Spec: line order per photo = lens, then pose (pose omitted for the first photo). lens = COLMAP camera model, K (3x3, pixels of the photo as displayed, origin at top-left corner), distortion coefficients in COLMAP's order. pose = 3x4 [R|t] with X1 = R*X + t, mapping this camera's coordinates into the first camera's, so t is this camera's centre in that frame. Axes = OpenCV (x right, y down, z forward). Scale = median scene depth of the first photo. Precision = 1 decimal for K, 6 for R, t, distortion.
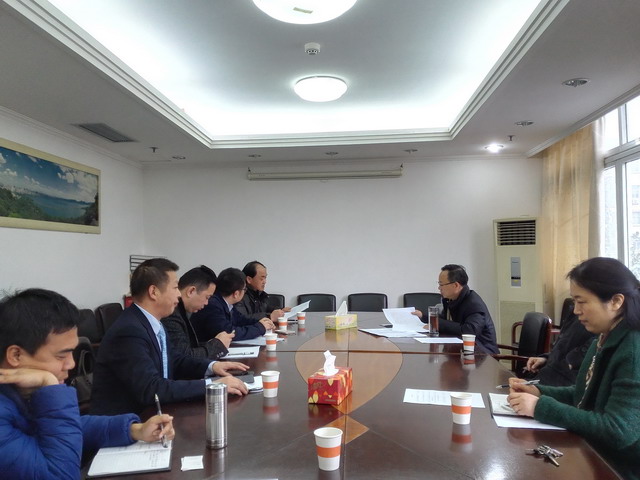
lens RADIAL K [[559.4, 0, 320.0], [0, 559.4, 240.0], [0, 0, 1]] dist [0.119412, -0.311206]
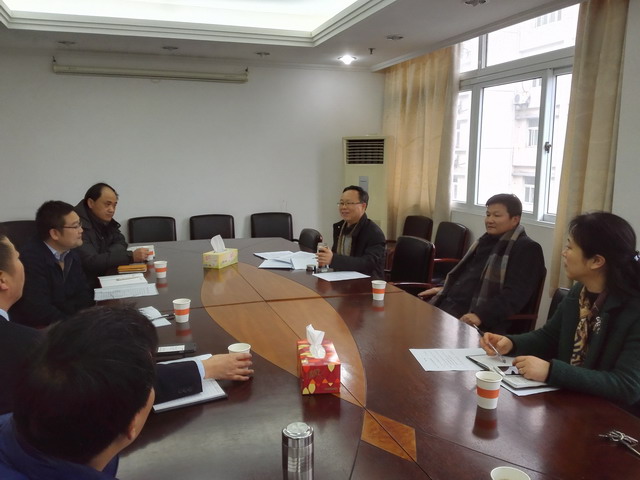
lens RADIAL K [[559.4, 0, 320.0], [0, 559.4, 240.0], [0, 0, 1]] dist [0.119412, -0.311206]
pose [[0.919733, -0.040396, 0.390461, -0.117657], [-0.029079, 0.984947, 0.170395, -0.025590], [-0.391466, -0.168072, 0.904713, 0.117090]]
